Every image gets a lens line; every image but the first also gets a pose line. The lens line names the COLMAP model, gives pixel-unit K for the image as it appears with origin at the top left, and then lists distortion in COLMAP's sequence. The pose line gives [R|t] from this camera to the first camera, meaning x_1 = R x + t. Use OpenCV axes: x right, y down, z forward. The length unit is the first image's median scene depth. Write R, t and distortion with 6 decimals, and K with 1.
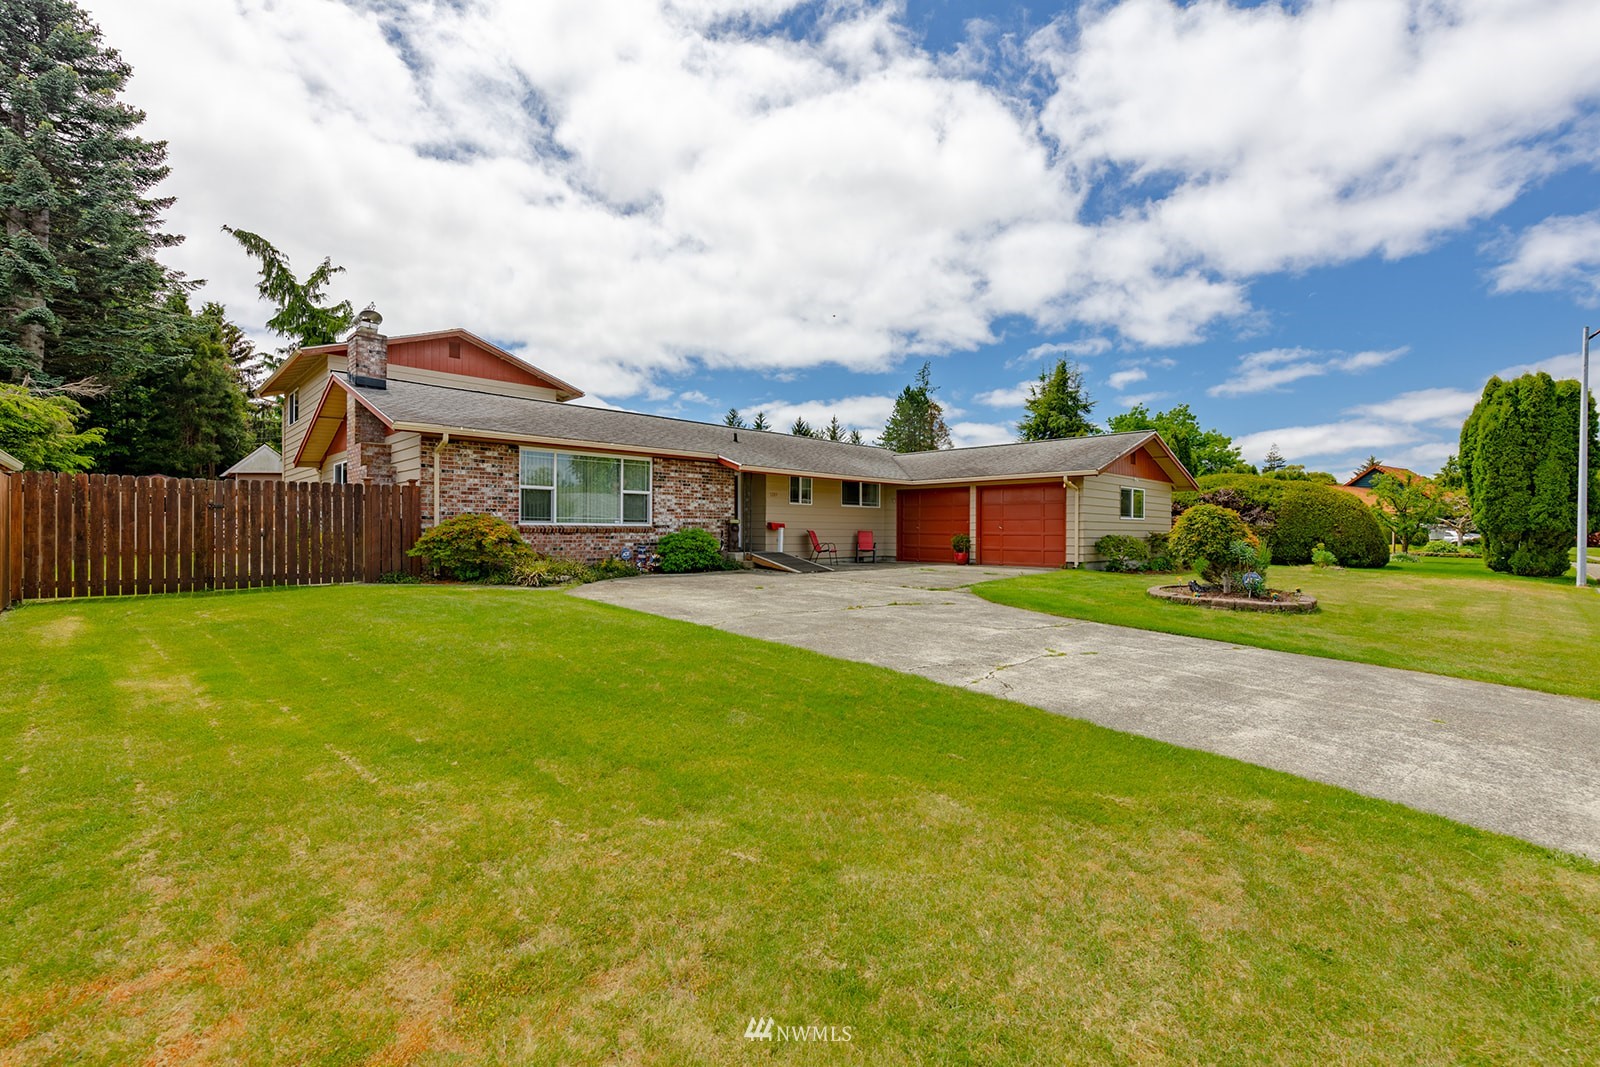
lens RADIAL K [[689.8, 0, 810.5], [0, 689.8, 527.1], [0, 0, 1]] dist [-0.002687, 0.000293]
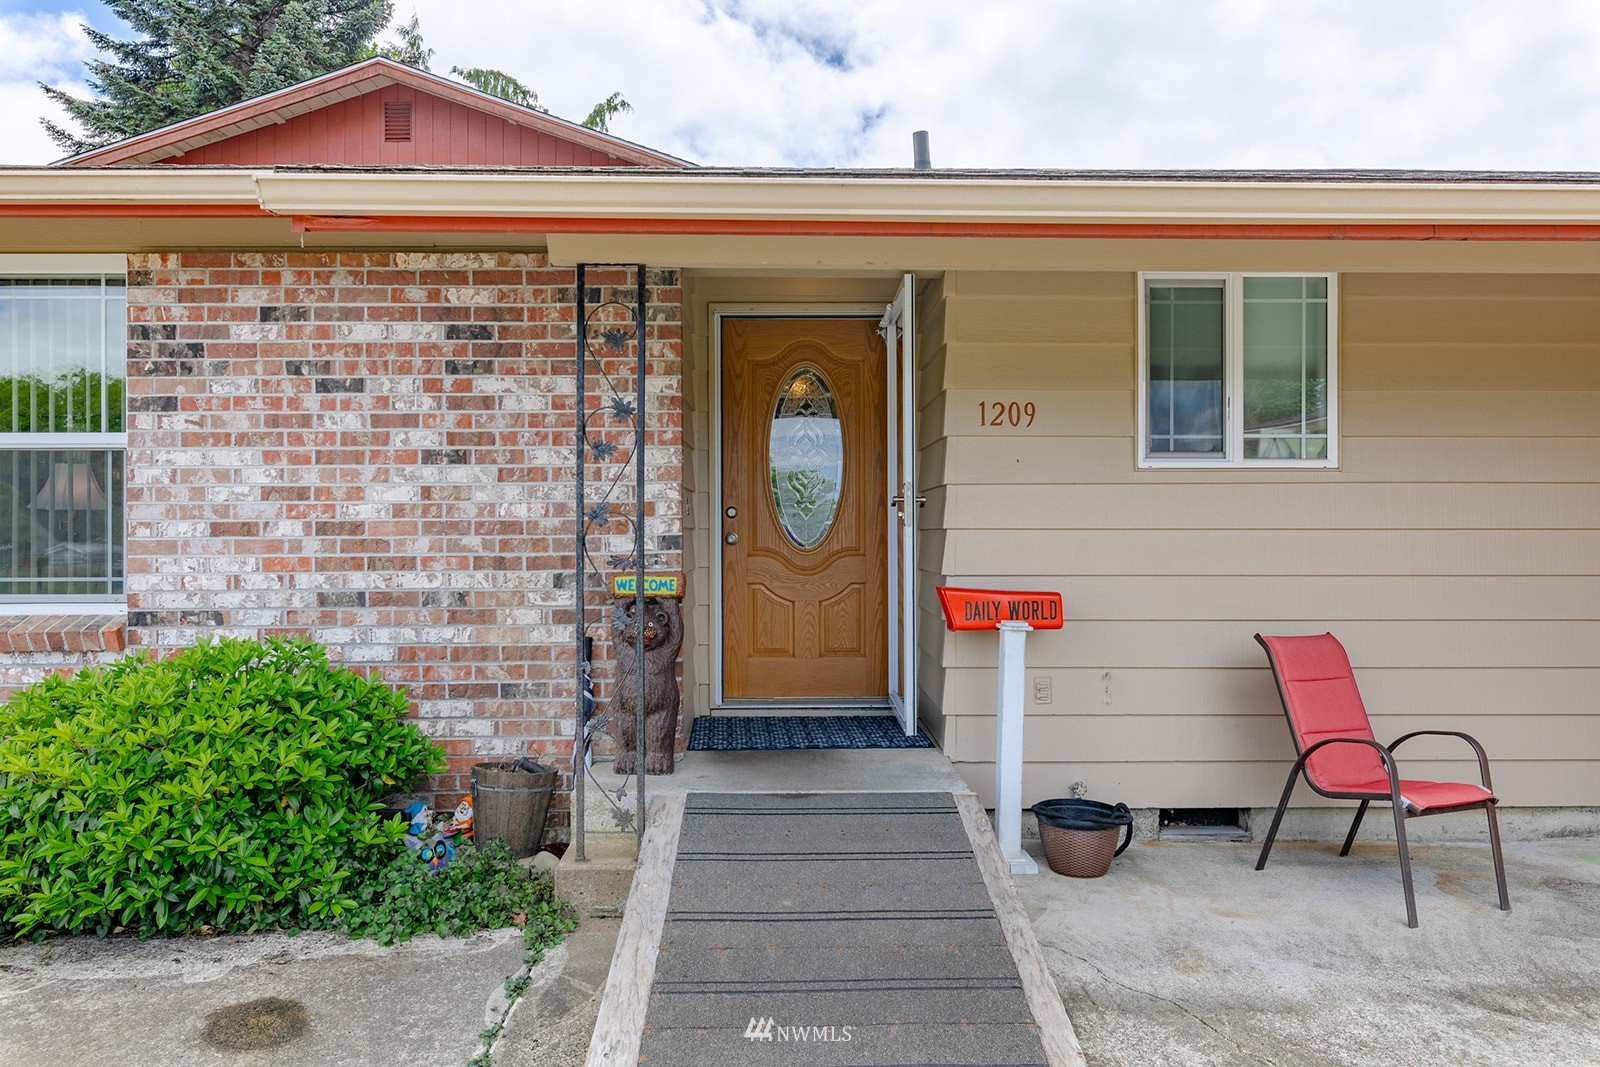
lens RADIAL K [[1069.1, 0, 798.2], [0, 1069.1, 530.0], [0, 0, 1]] dist [-0.001579, 0.001508]
pose [[0.710830, -0.005869, -0.703340, 0.081406], [0.008166, 0.999967, -0.000091, -0.017777], [0.703317, -0.005679, 0.710854, 0.703094]]
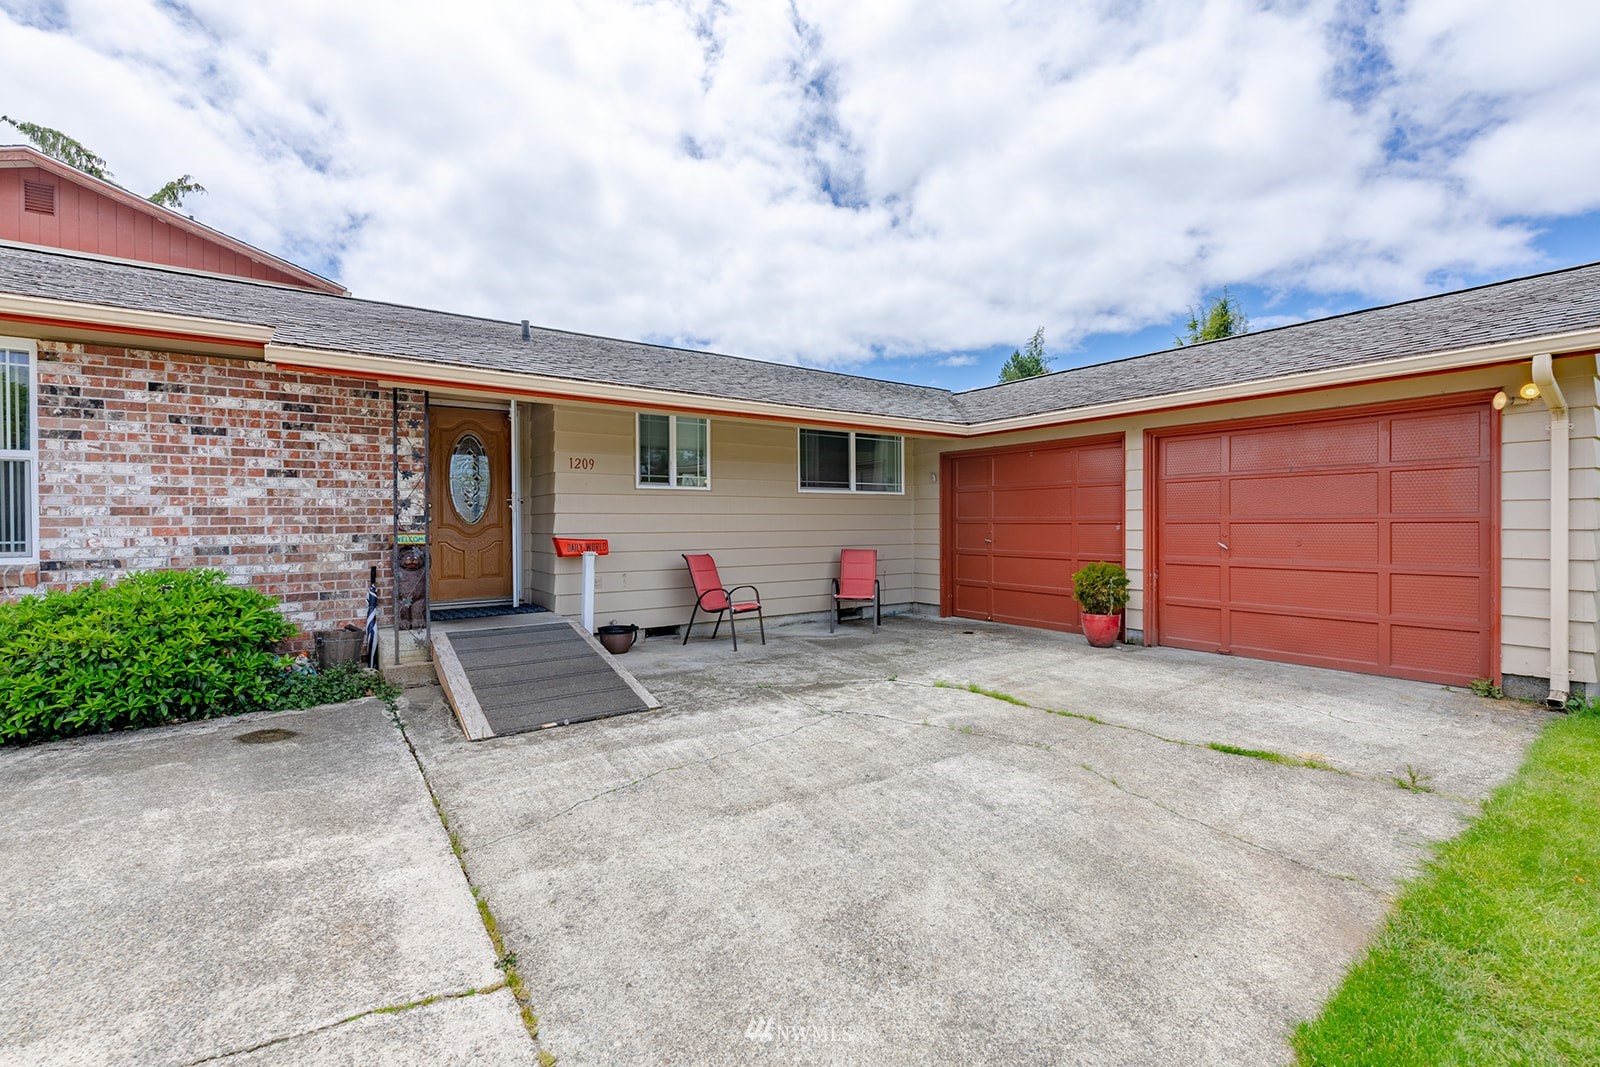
lens RADIAL K [[689.8, 0, 804.2], [0, 689.8, 526.1], [0, 0, 1]] dist [-0.002687, 0.000293]
pose [[0.985674, -0.009871, -0.168375, 0.118068], [0.011499, 0.999896, 0.008699, -0.013020], [0.168271, -0.010511, 0.985685, 0.578919]]
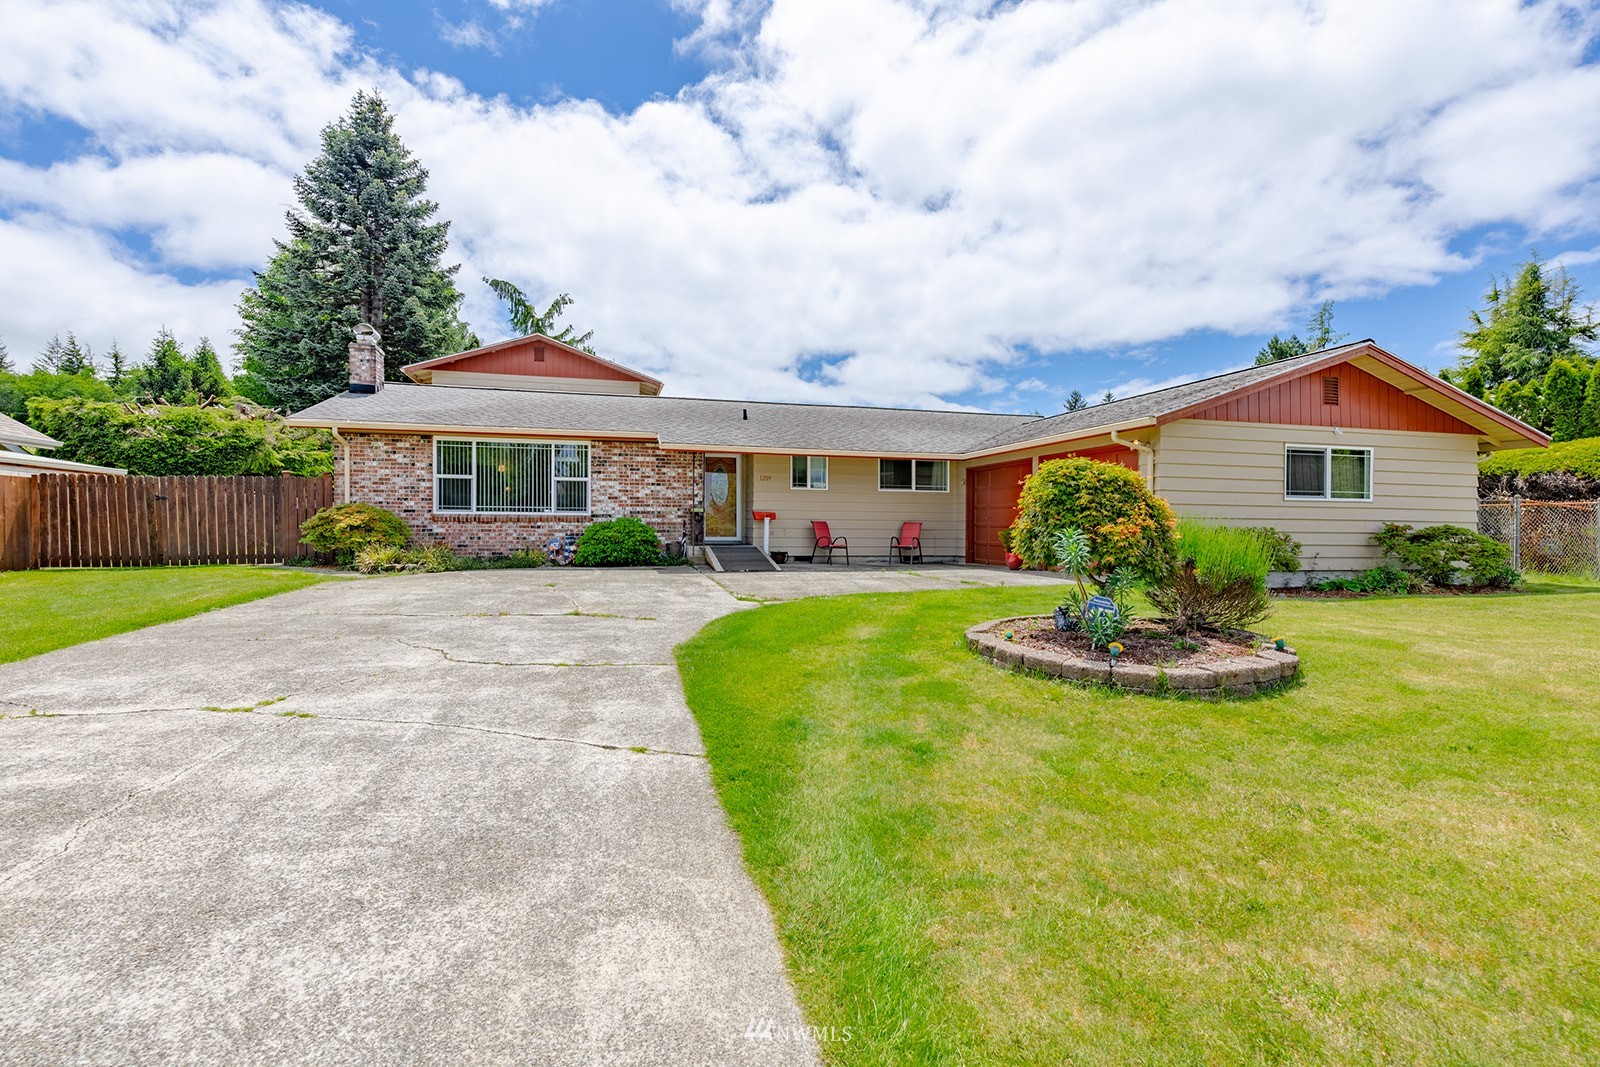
lens RADIAL K [[689.8, 0, 787.8], [0, 689.8, 531.4], [0, 0, 1]] dist [-0.002687, 0.000293]
pose [[0.863404, 0.006175, -0.504475, 0.354361], [-0.001014, 0.999944, 0.010505, 0.007855], [0.504512, -0.008558, 0.863362, 0.257588]]
